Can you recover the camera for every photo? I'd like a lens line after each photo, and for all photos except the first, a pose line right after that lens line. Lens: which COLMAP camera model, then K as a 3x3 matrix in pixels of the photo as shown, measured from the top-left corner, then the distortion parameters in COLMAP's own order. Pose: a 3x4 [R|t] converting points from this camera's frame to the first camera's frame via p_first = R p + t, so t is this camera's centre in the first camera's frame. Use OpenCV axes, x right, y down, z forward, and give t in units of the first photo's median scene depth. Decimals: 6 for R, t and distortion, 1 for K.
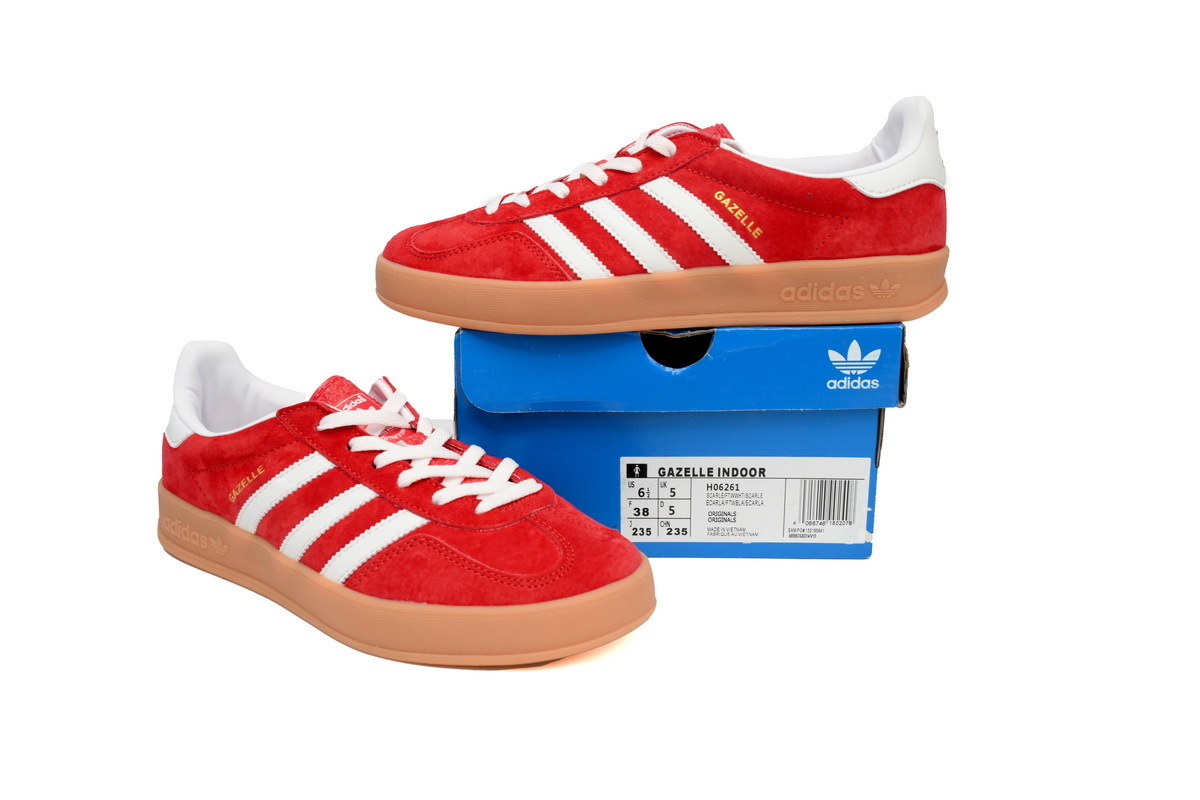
lens RADIAL K [[1032.8, 0, 599.8], [0, 1032.8, 400.4], [0, 0, 1]] dist [0.076216, 0.000105]
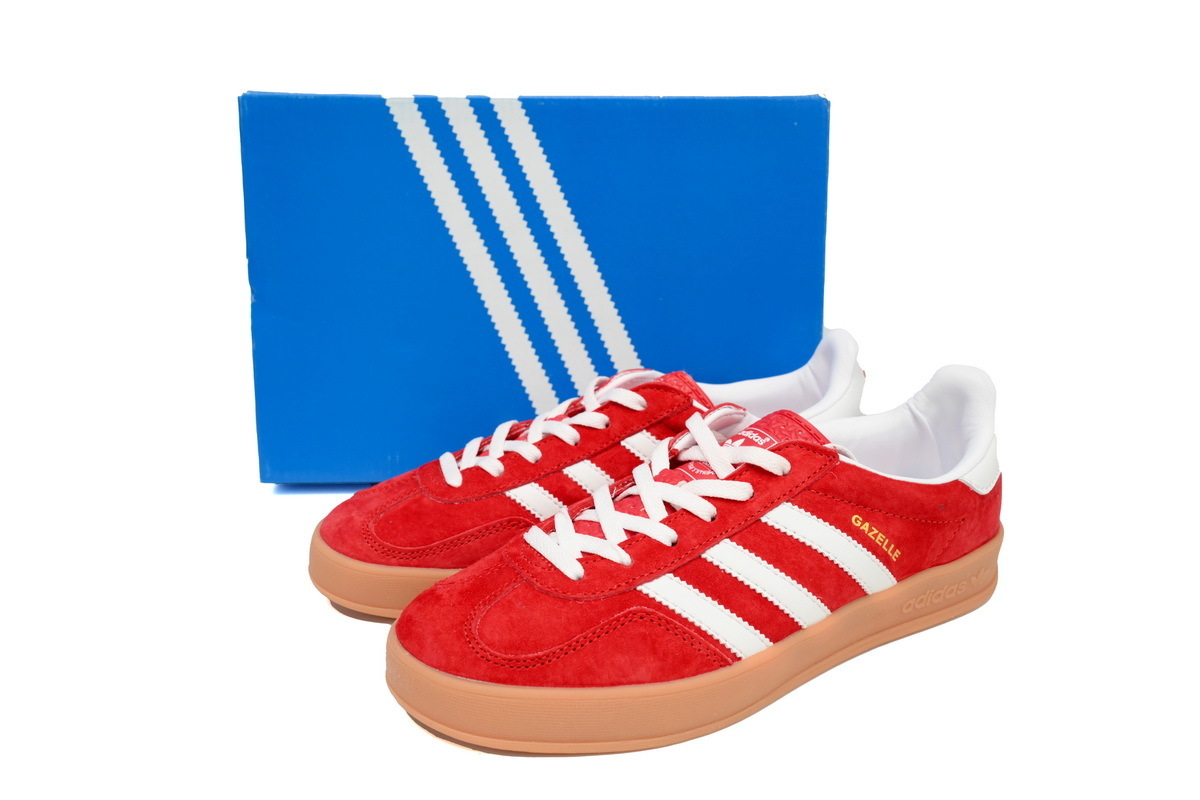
lens RADIAL K [[1032.8, 0, 596.9], [0, 1032.8, 400.7], [0, 0, 1]] dist [0.076216, 0.000105]
pose [[0.838833, -0.143343, 0.525177, -0.497505], [0.128968, 0.989575, 0.064104, -0.376379], [-0.528891, 0.013958, 0.848575, 0.384262]]
